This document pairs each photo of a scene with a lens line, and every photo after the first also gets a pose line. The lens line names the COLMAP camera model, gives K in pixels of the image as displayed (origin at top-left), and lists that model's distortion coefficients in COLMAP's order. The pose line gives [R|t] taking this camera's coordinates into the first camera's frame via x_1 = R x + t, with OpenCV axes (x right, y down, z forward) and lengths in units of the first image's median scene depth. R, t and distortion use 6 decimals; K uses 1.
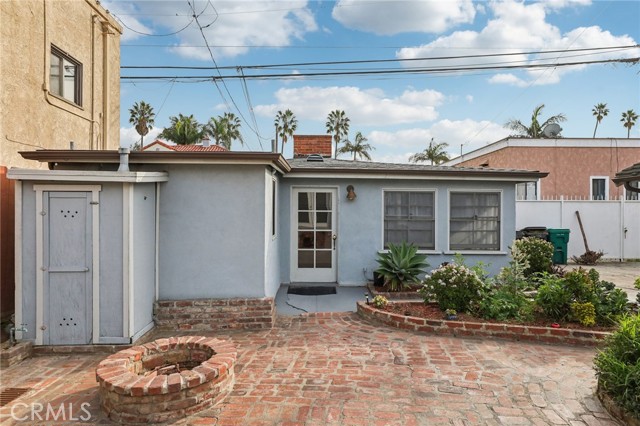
lens RADIAL K [[377.5, 0, 323.2], [0, 377.5, 212.9], [0, 0, 1]] dist [-0.010402, 0.004978]
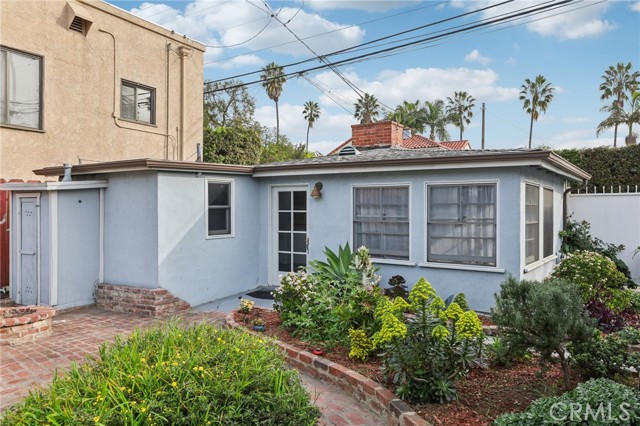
lens RADIAL K [[460.2, 0, 320.9], [0, 460.2, 213.3], [0, 0, 1]] dist [0.001286, 0.005533]
pose [[0.819954, -0.000430, -0.572429, 0.681114], [-0.001112, 0.999997, -0.002344, 0.003036], [0.572428, 0.002559, 0.819951, 0.112039]]
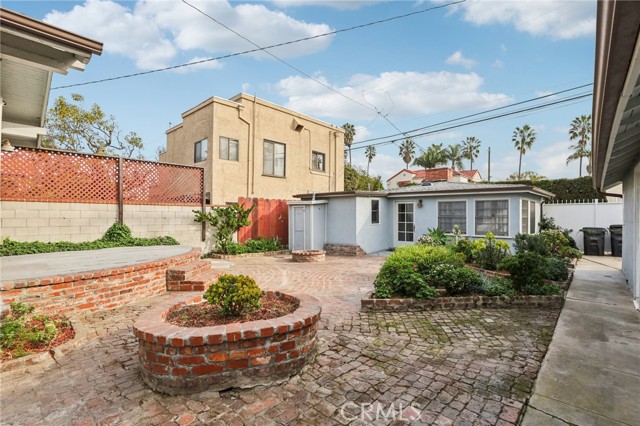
lens RADIAL K [[302.5, 0, 324.3], [0, 302.5, 216.9], [0, 0, 1]] dist [-0.025006, 0.000794]
pose [[0.724627, -0.002084, -0.689138, 0.770176], [-0.000461, 0.999994, -0.003509, 0.022502], [0.689141, 0.002860, 0.724622, -0.463634]]
